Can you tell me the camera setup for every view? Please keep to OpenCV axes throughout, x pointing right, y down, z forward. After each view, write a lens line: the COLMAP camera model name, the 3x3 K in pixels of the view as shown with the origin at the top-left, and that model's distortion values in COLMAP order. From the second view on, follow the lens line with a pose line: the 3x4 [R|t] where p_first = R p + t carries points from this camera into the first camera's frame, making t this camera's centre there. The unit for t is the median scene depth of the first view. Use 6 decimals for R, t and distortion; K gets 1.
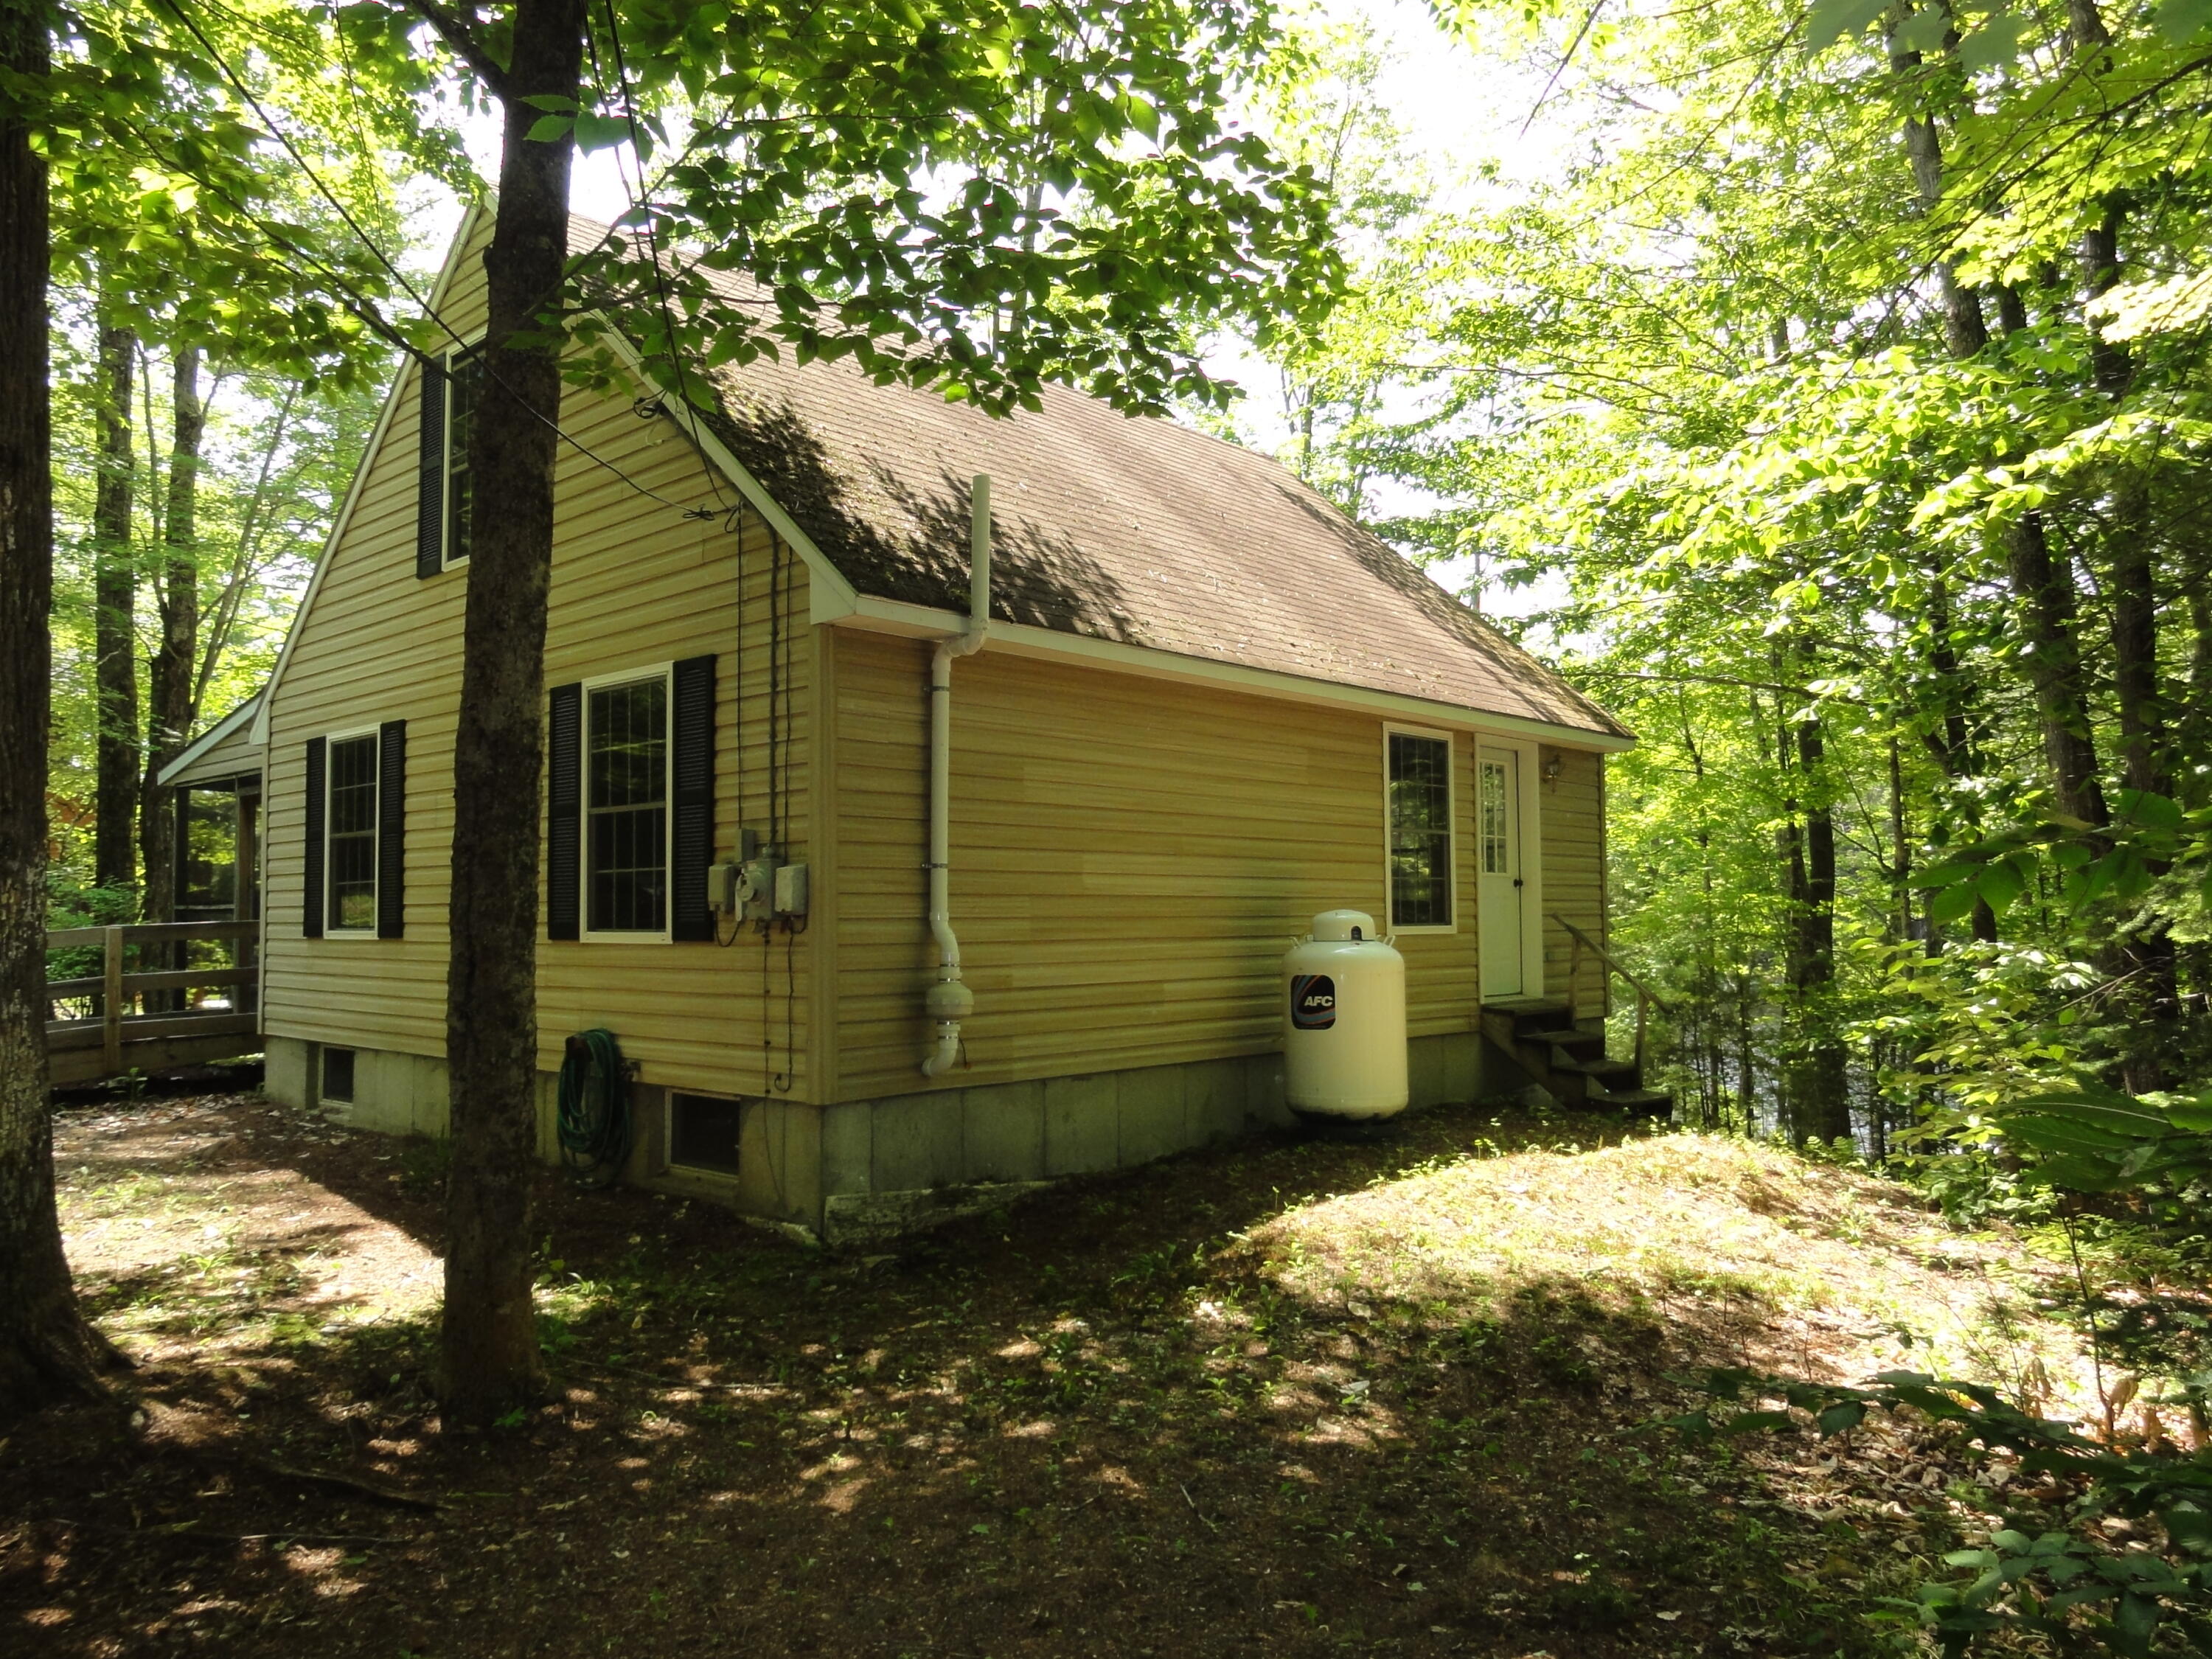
lens RADIAL K [[1582.3, 0, 1106.0], [0, 1582.3, 829.5], [0, 0, 1]] dist [-0.001777, 0.005486]
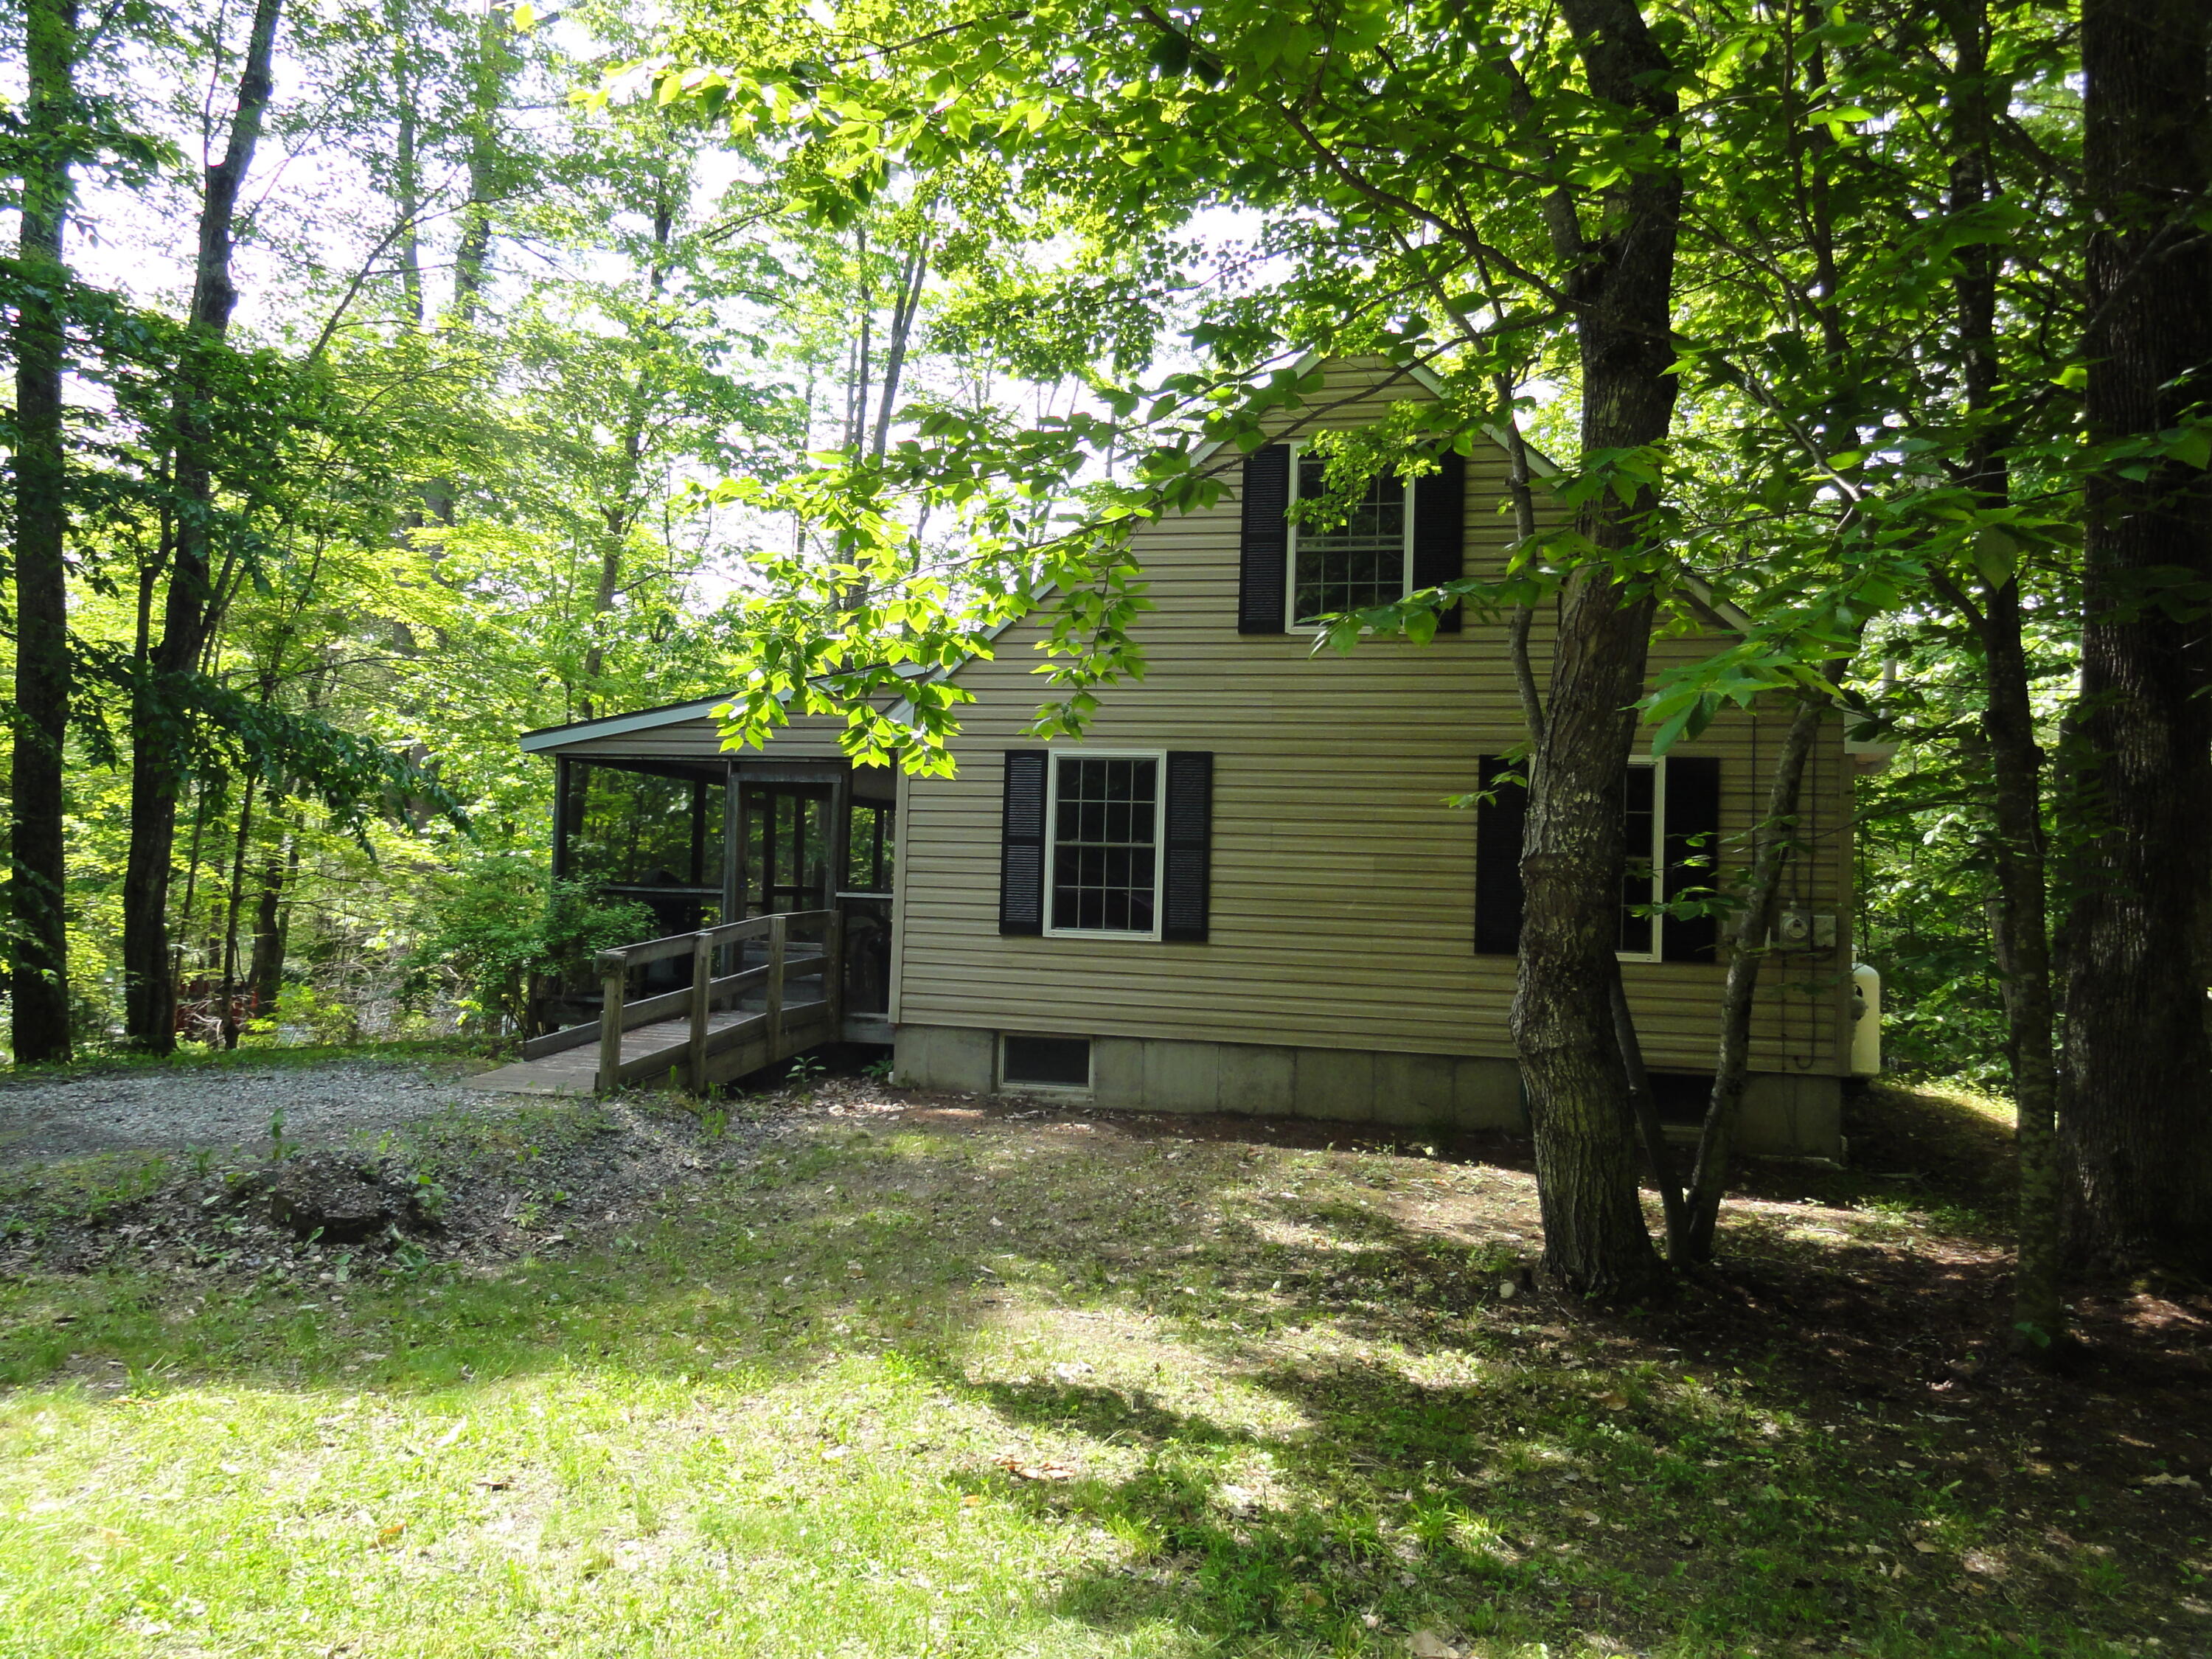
lens RADIAL K [[1553.2, 0, 1106.0], [0, 1553.2, 829.5], [0, 0, 1]] dist [0.000686, -0.047079]
pose [[0.892711, 0.062015, 0.446341, -1.371184], [-0.067757, 0.997697, -0.003102, -0.005701], [-0.445506, -0.027473, 0.894858, 0.031670]]
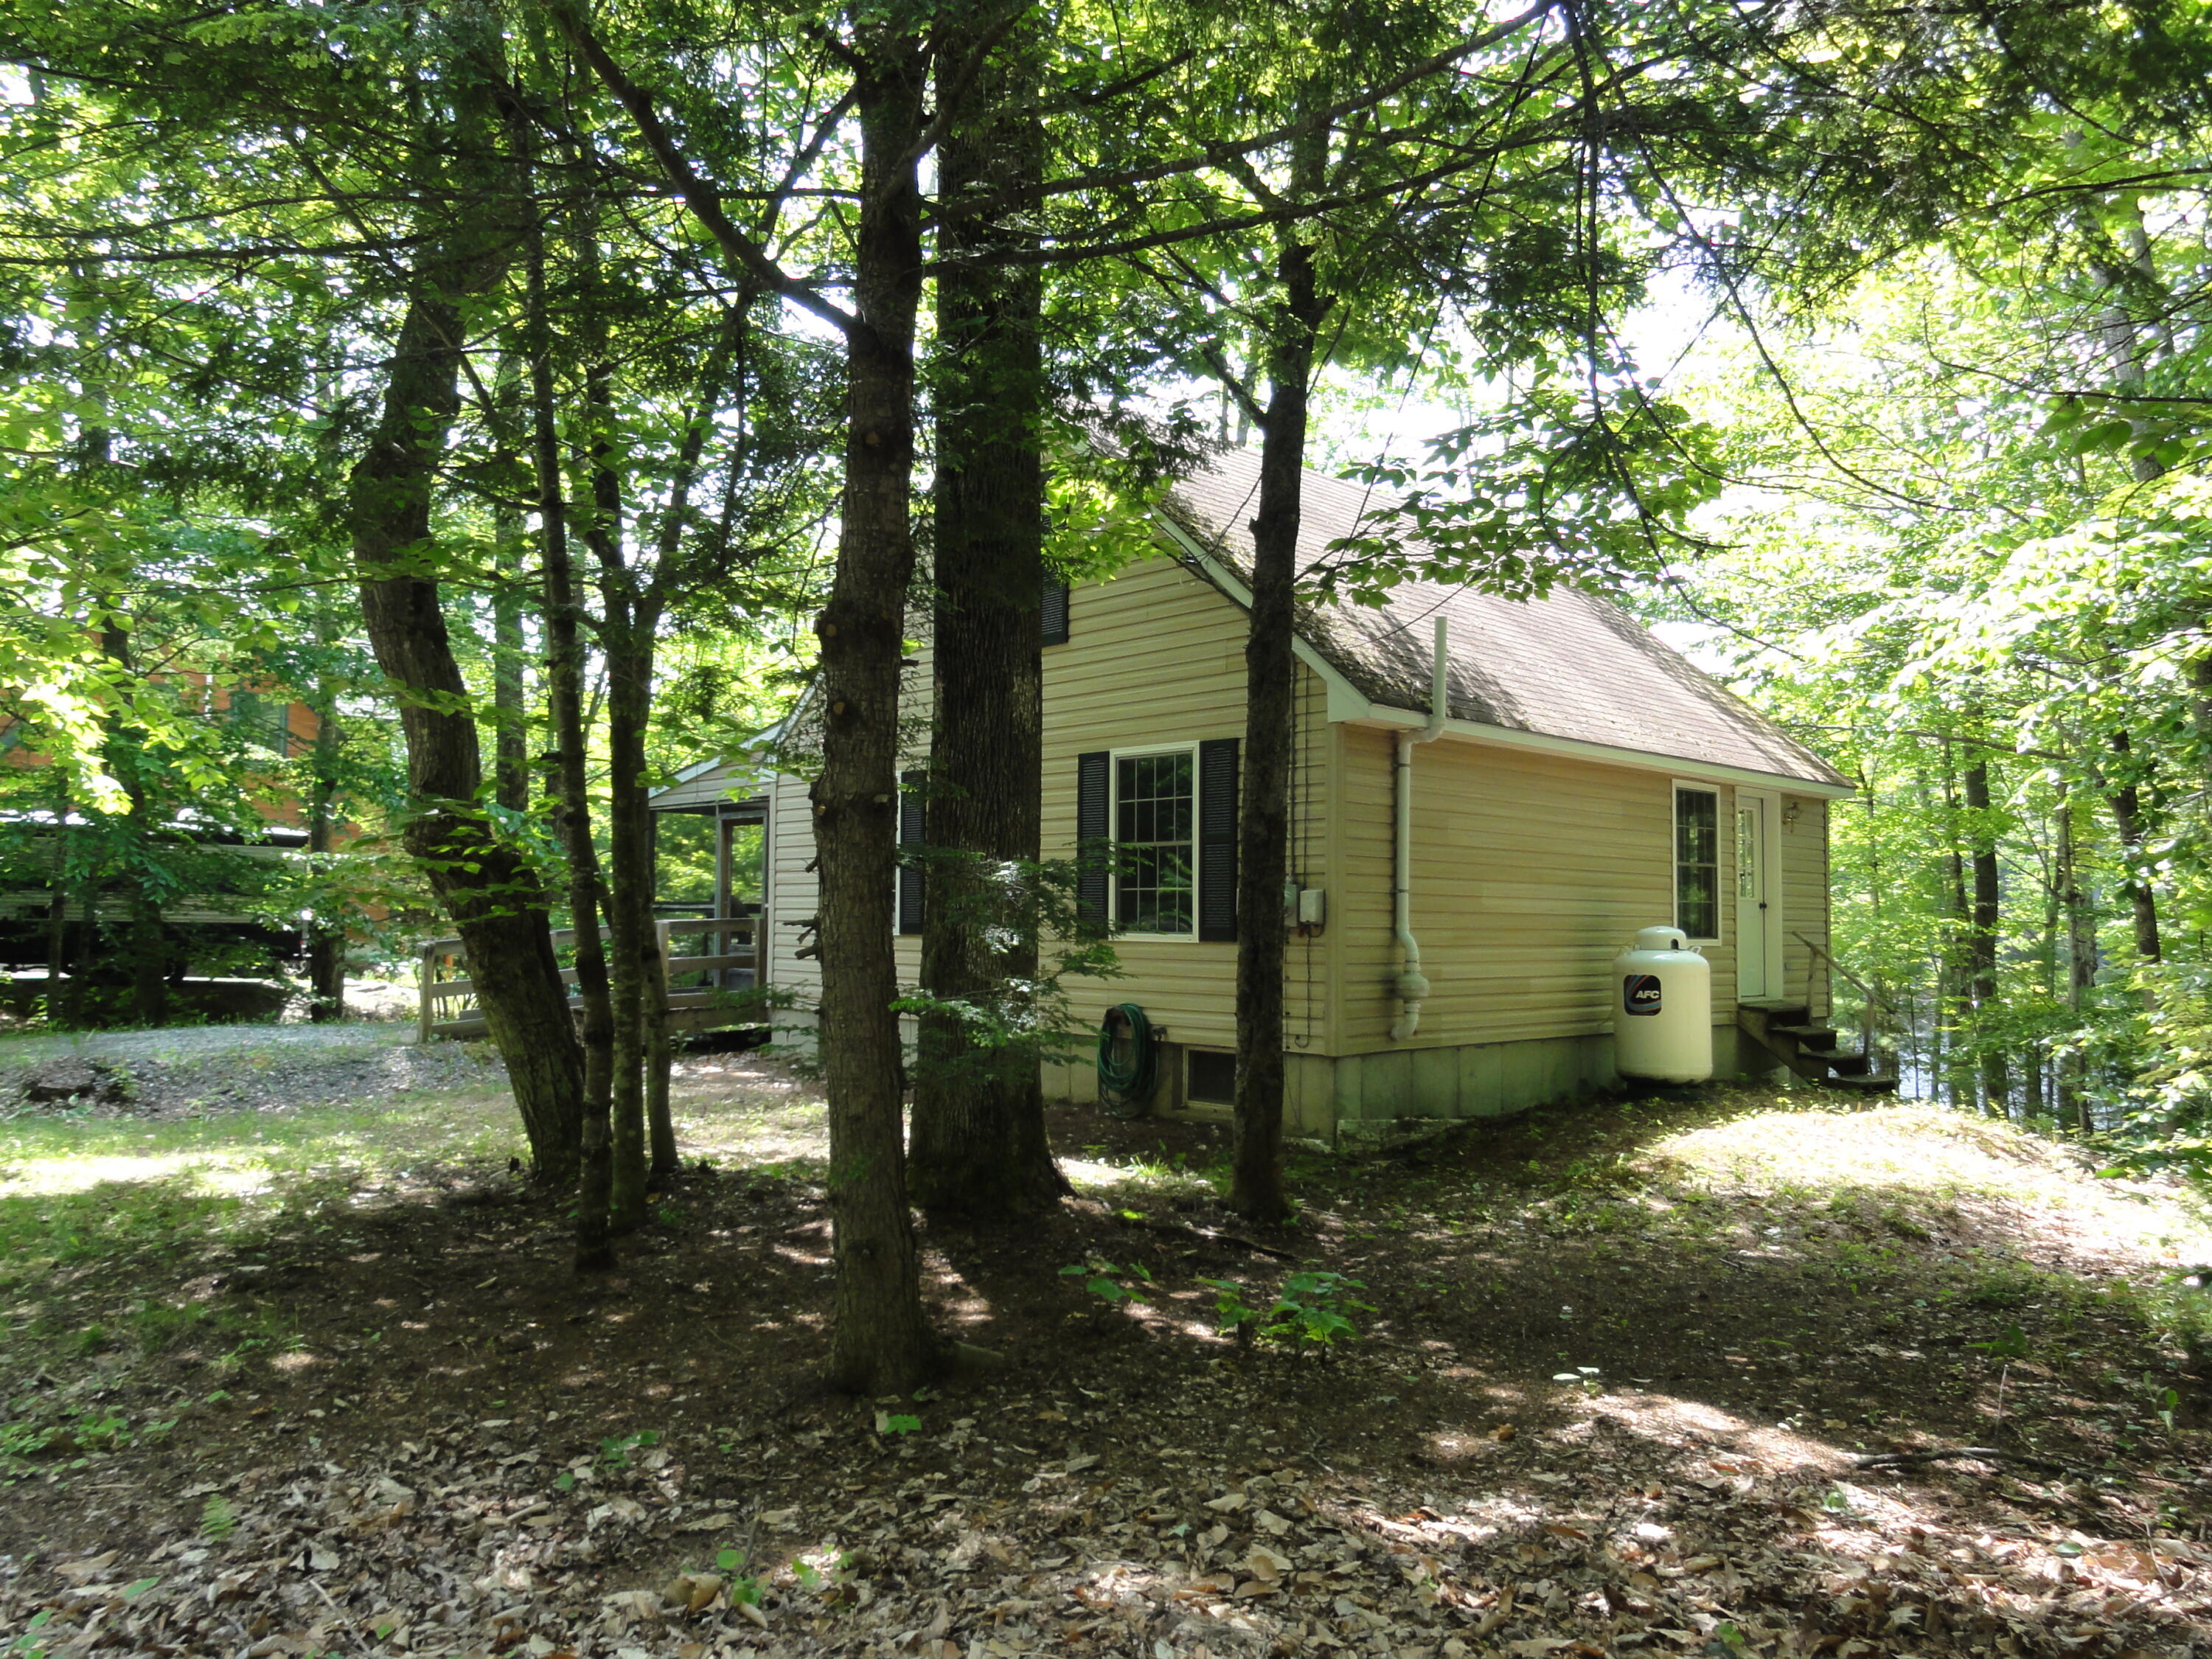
lens RADIAL K [[1582.3, 0, 1106.0], [0, 1582.3, 829.5], [0, 0, 1]] dist [-0.001777, 0.005486]
pose [[0.998128, 0.014588, -0.059402, -0.288666], [-0.014736, 0.999889, -0.002051, -0.025175], [0.059366, 0.002922, 0.998232, -0.426635]]
